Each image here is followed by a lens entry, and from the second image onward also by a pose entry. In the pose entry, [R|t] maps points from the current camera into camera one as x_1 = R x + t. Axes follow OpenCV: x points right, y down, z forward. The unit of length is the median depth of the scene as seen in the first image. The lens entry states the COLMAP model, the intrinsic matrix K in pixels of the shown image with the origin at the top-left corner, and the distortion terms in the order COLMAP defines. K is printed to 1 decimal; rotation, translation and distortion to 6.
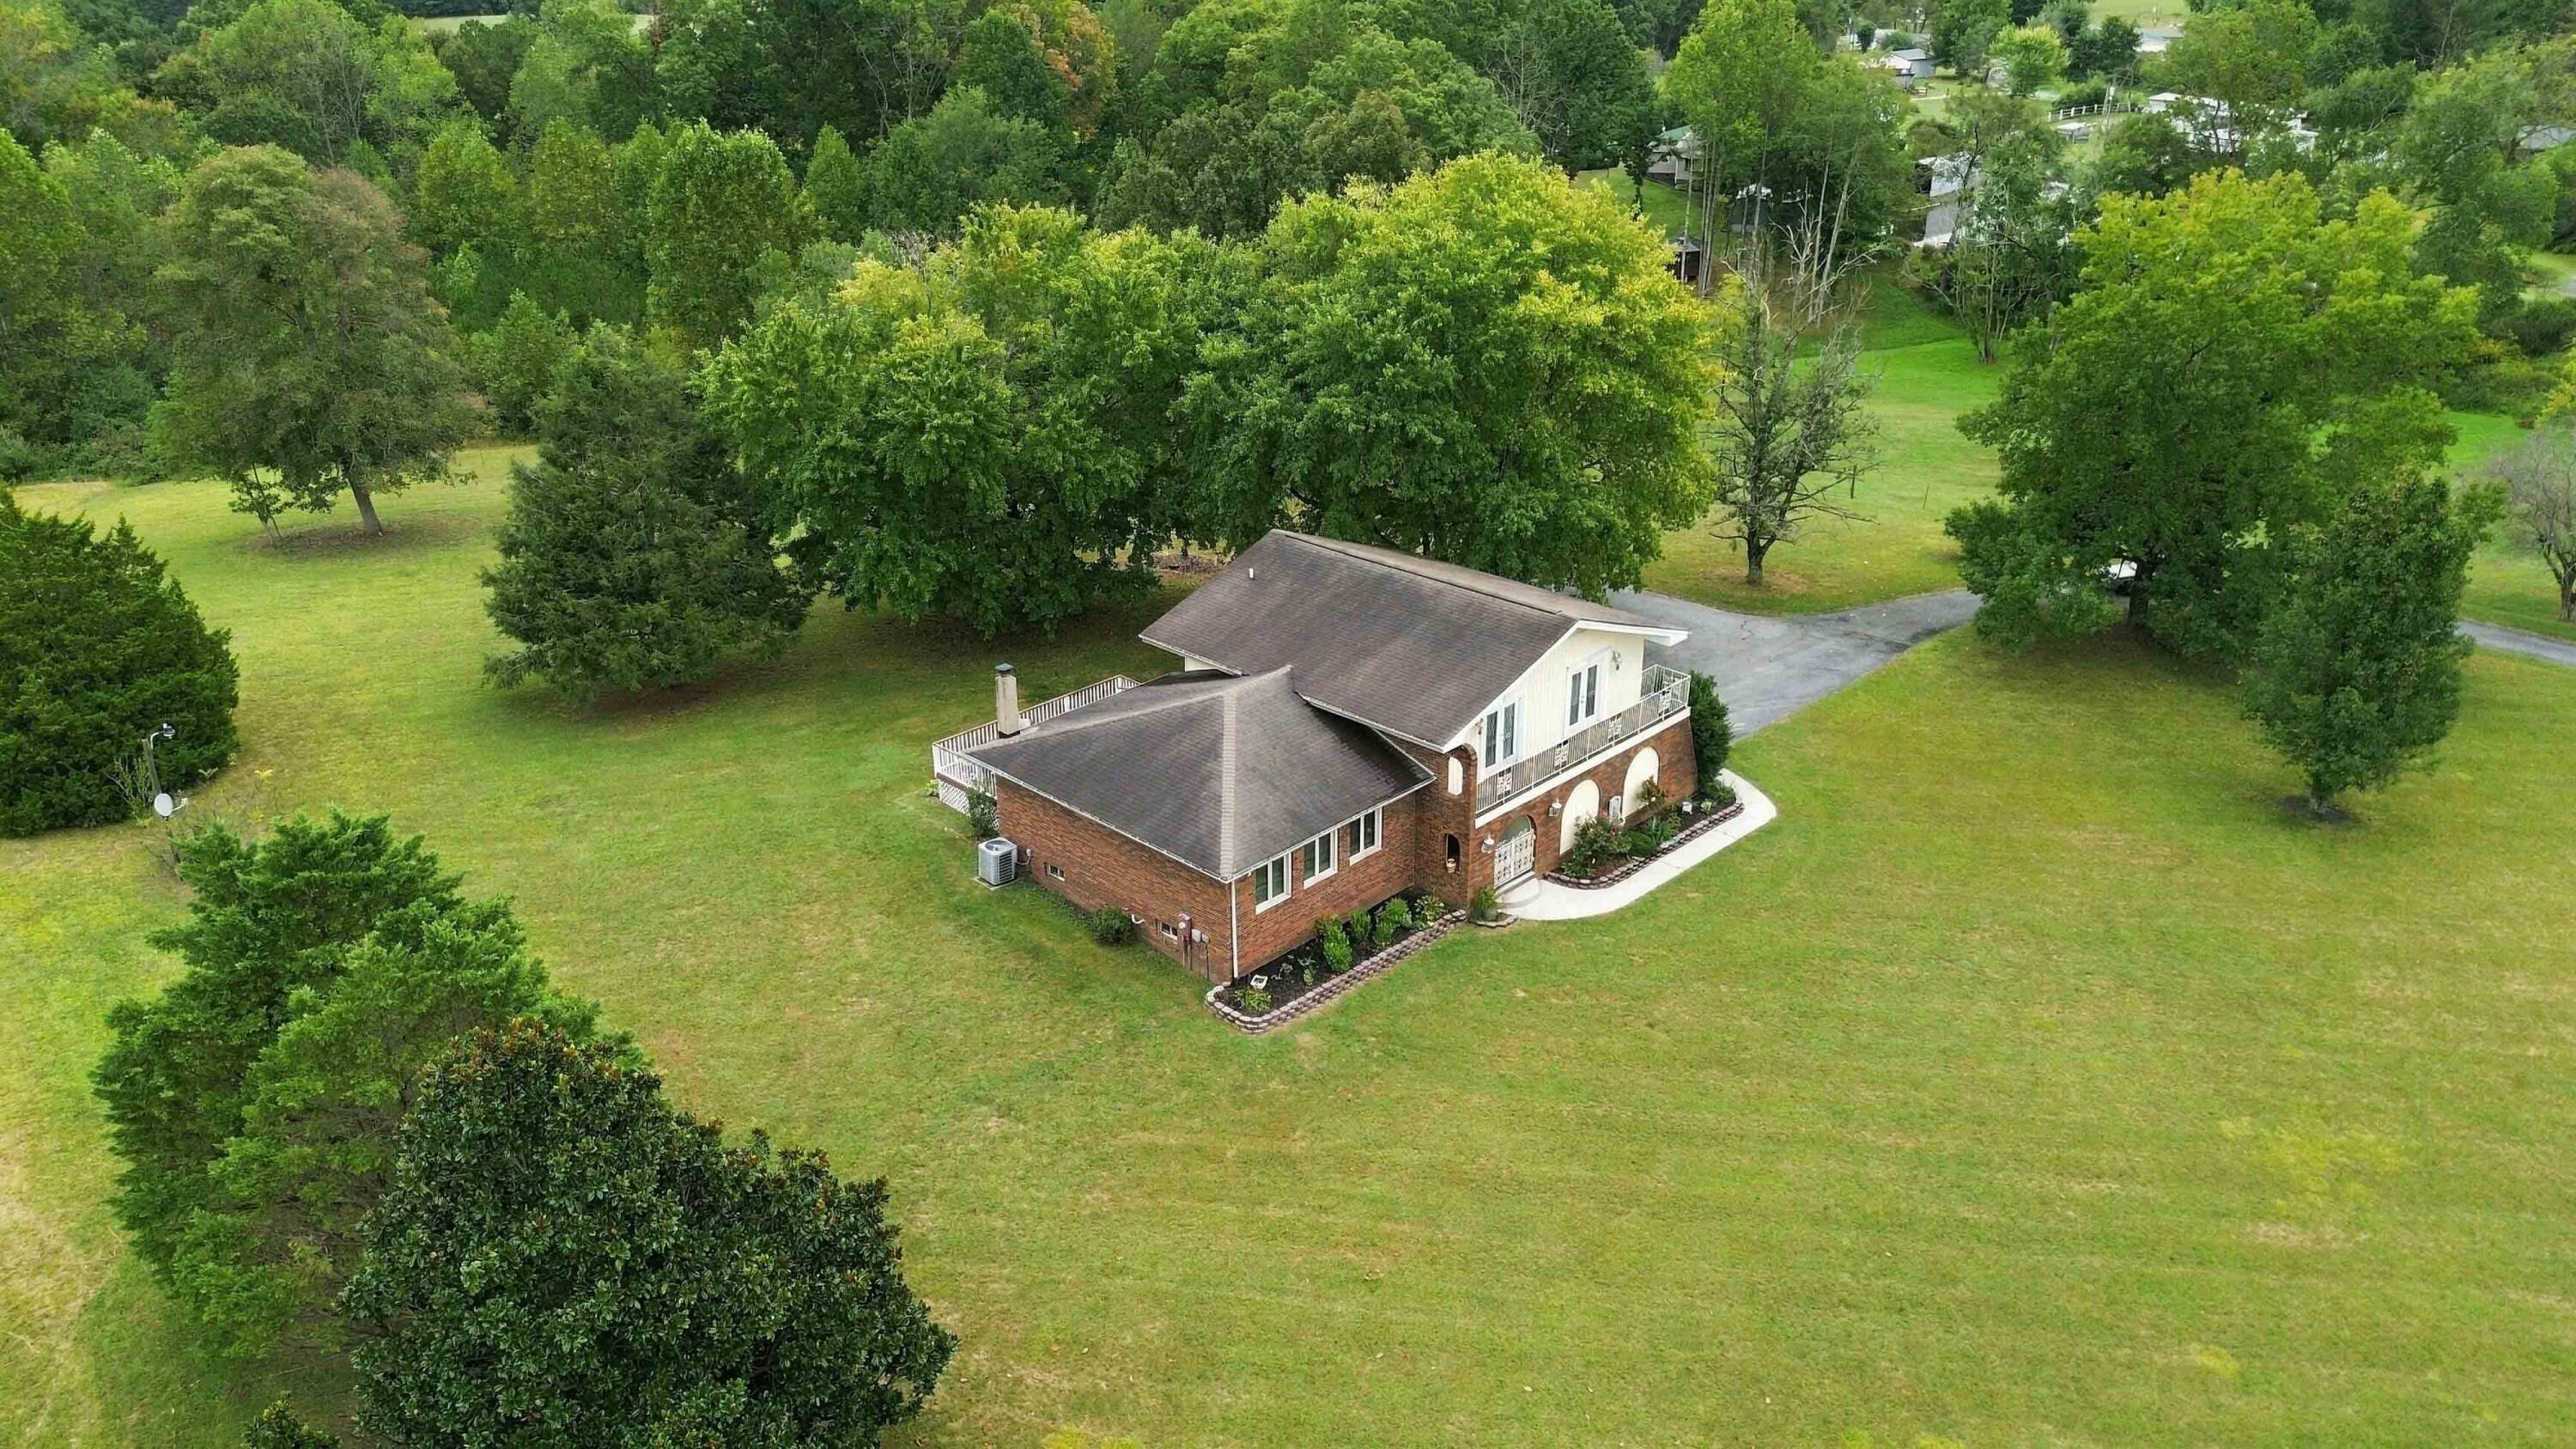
lens RADIAL K [[1812.7, 0, 1287.3], [0, 1812.7, 723.6], [0, 0, 1]] dist [0.027620, -0.017206]
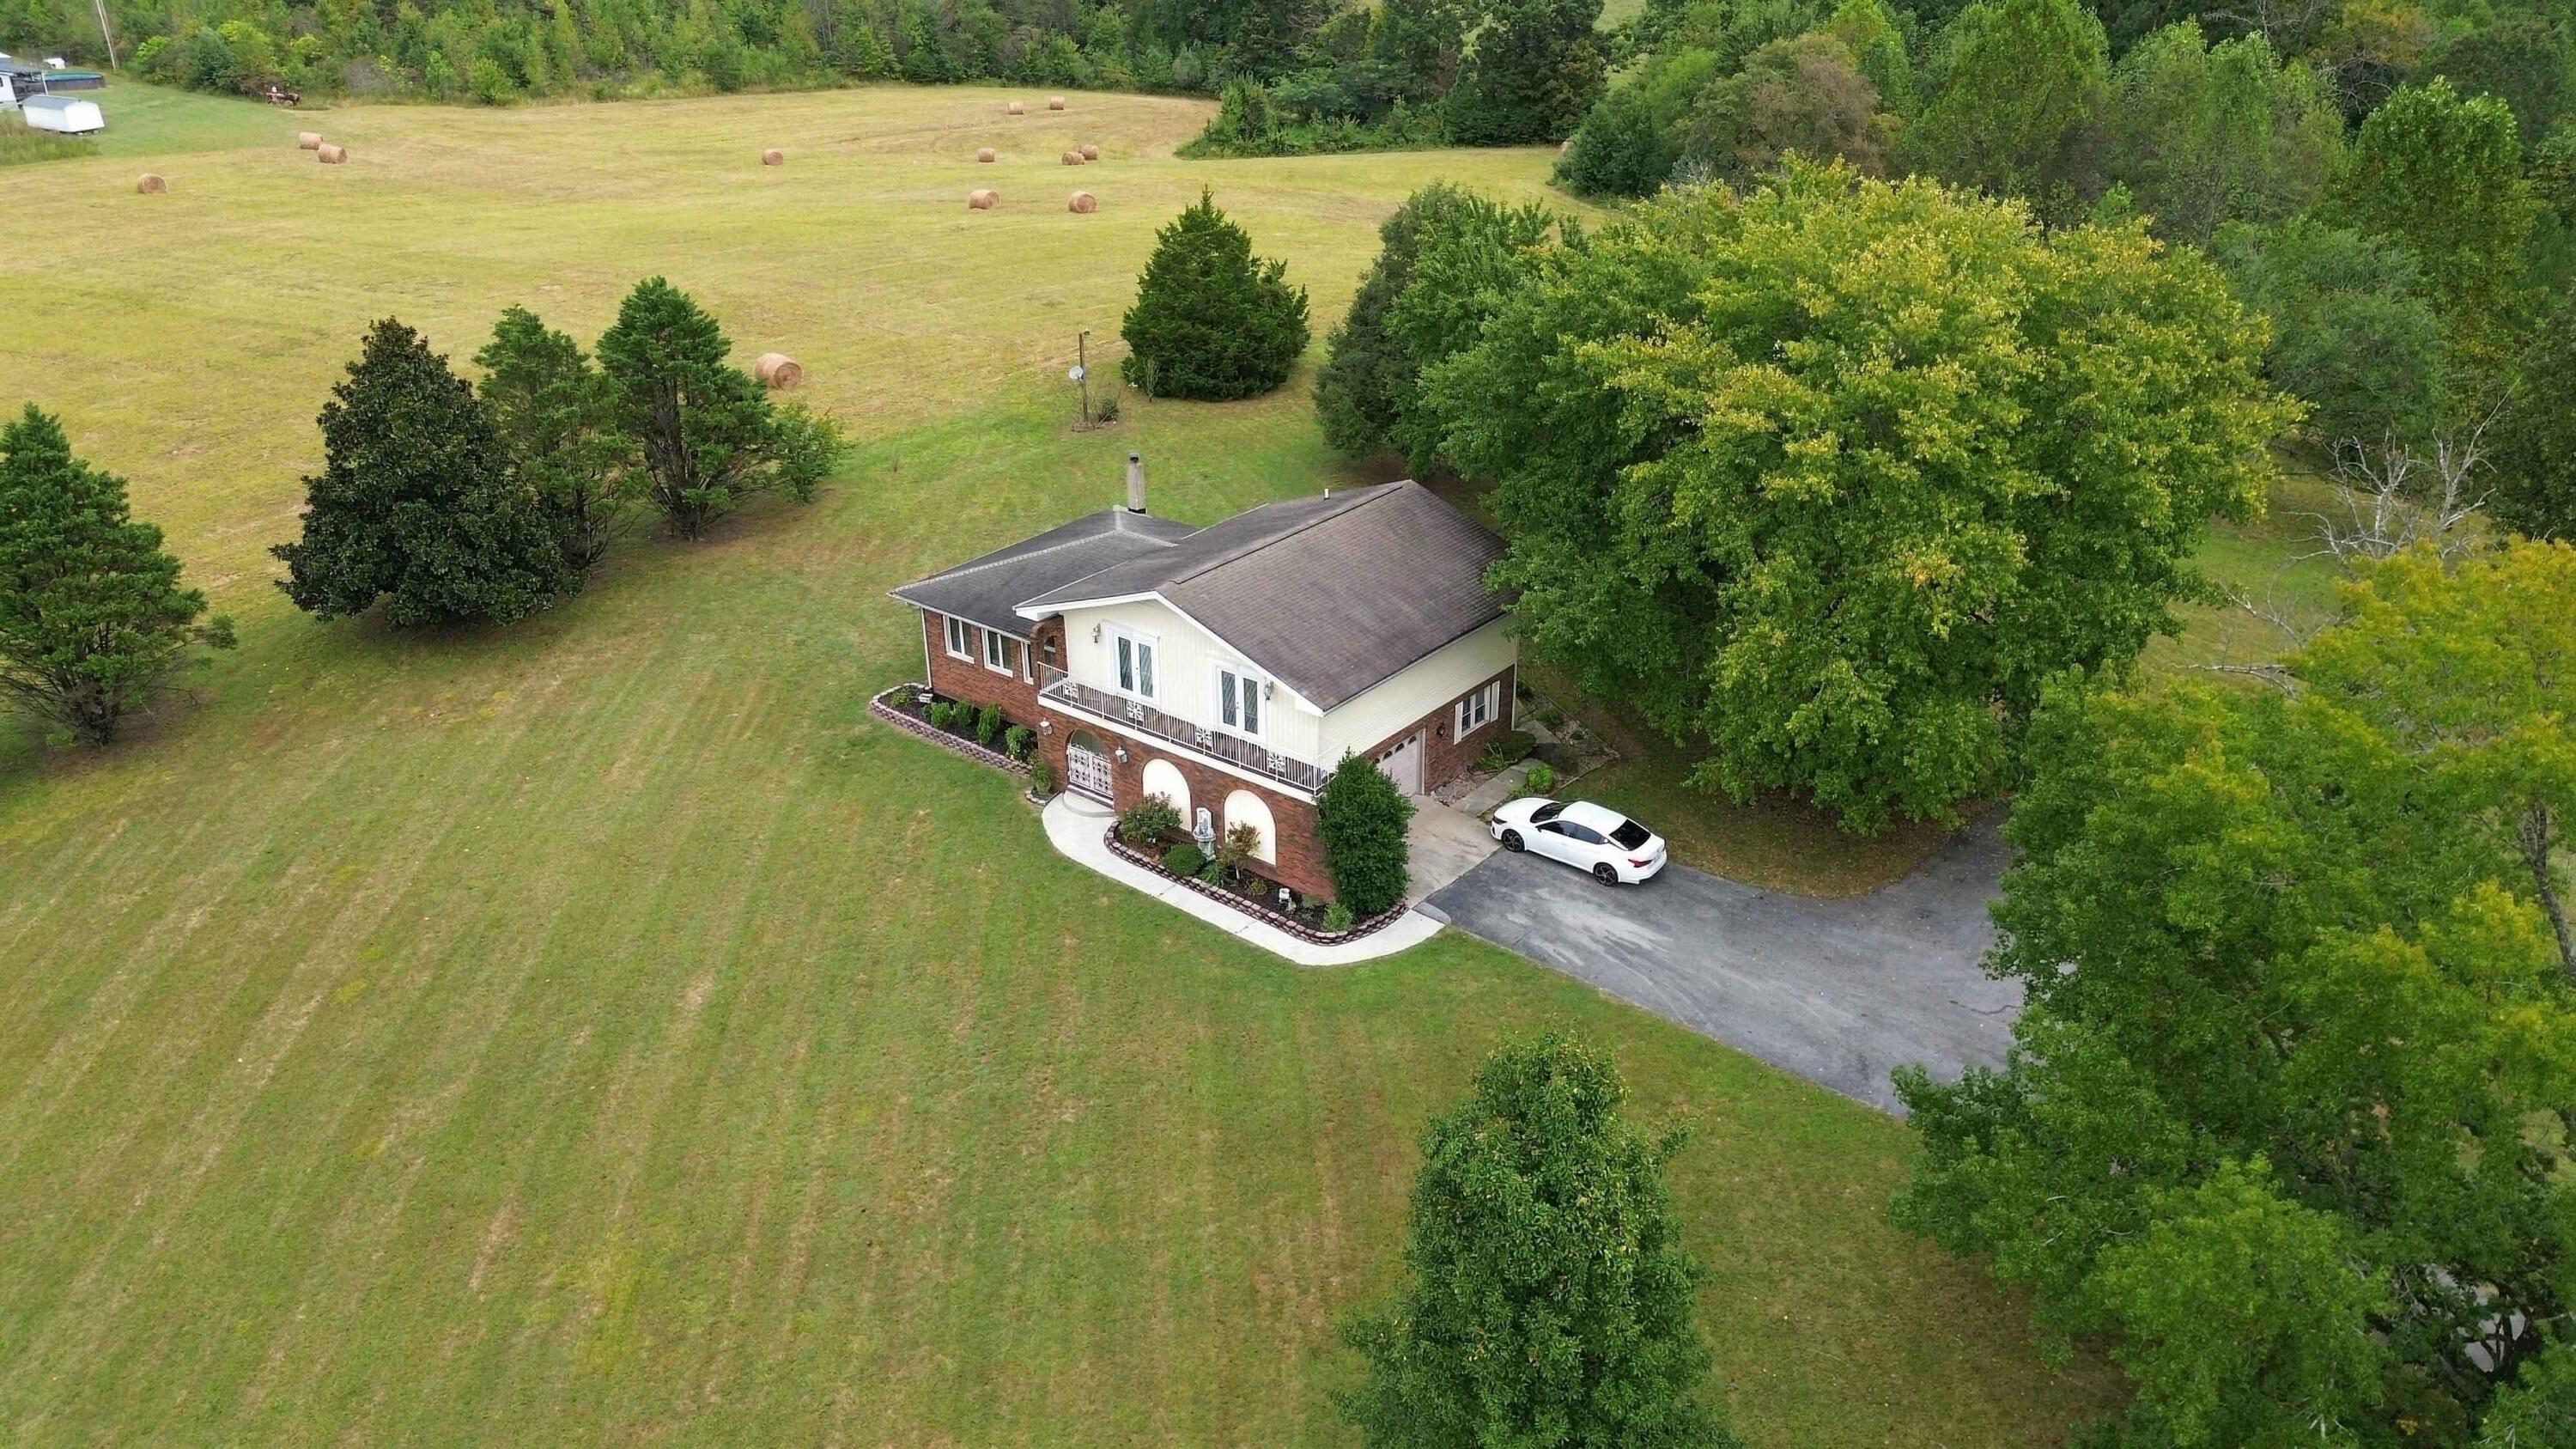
lens RADIAL K [[1812.7, 0, 1287.9], [0, 1812.7, 713.1], [0, 0, 1]] dist [0.027620, -0.017206]
pose [[0.105390, 0.435454, -0.894021, 1.023488], [-0.398507, 0.842176, 0.363224, -0.367492], [0.911090, 0.317994, 0.262288, 0.786038]]
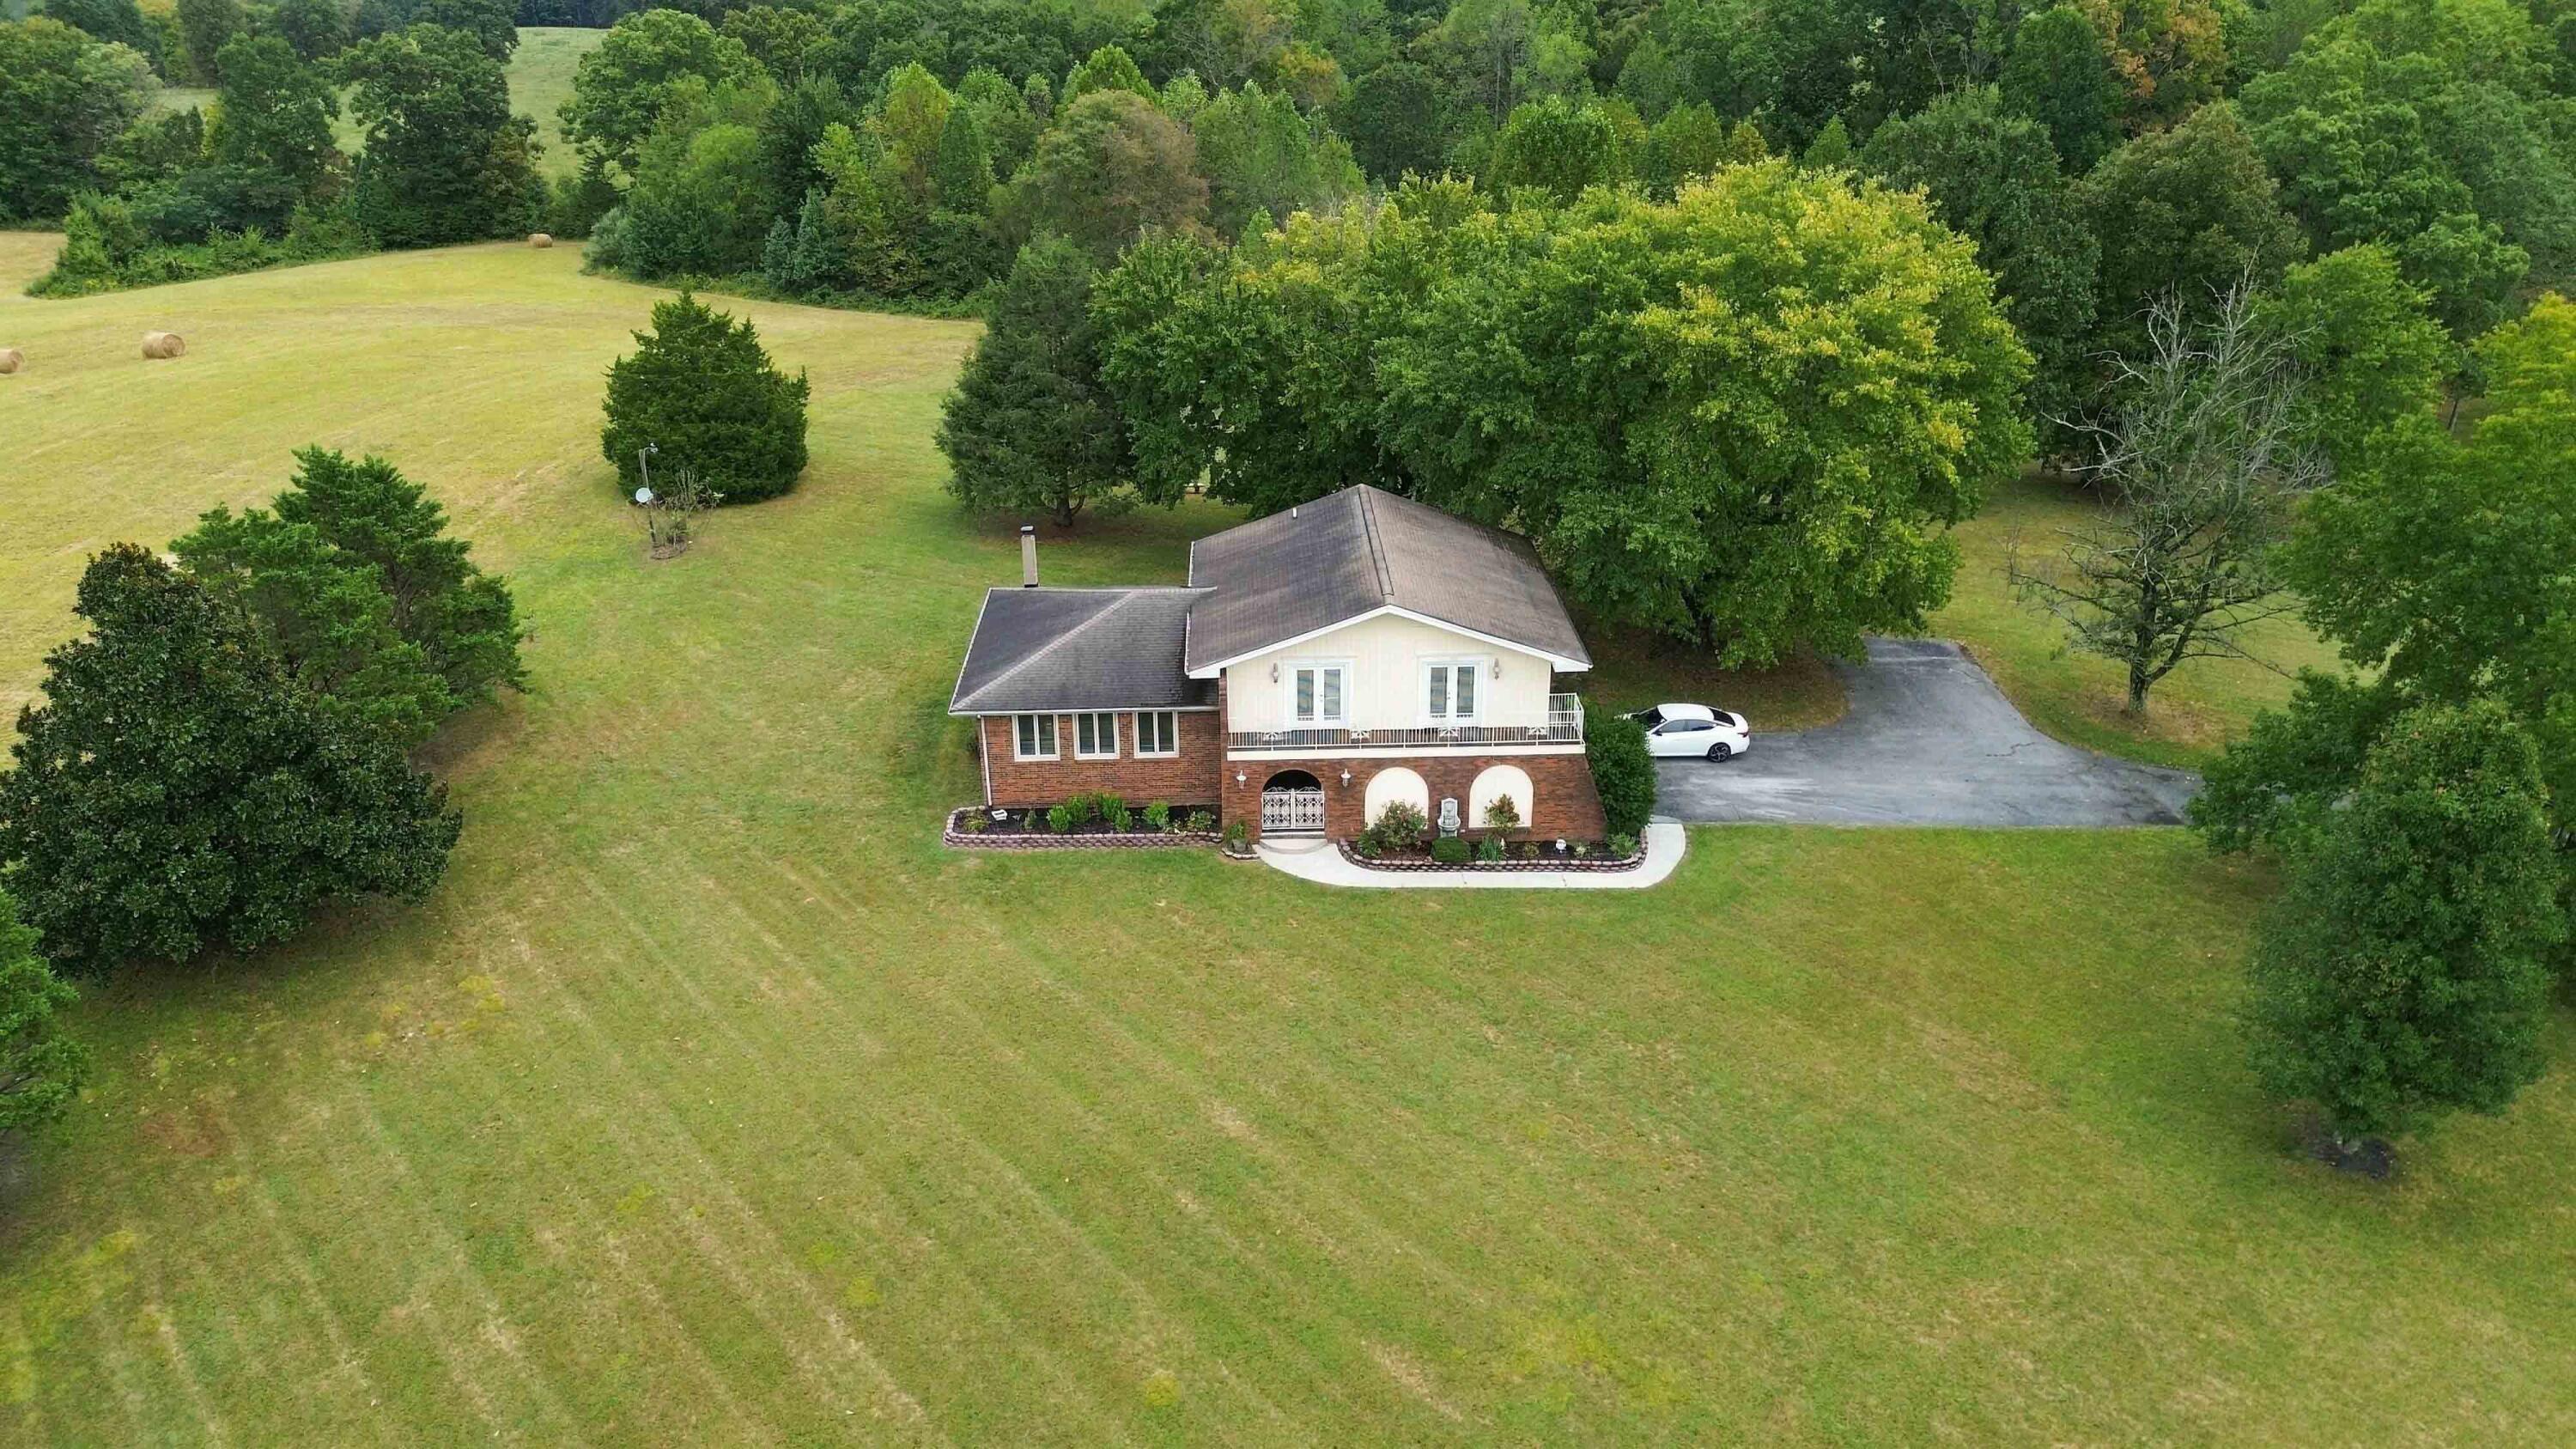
lens RADIAL K [[1812.7, 0, 1298.8], [0, 1812.7, 738.6], [0, 0, 1]] dist [0.027620, -0.017206]
pose [[0.725757, 0.285999, -0.625684, 0.743652], [-0.279843, 0.953575, 0.111275, -0.079401], [0.628462, 0.094335, 0.772099, 0.178952]]
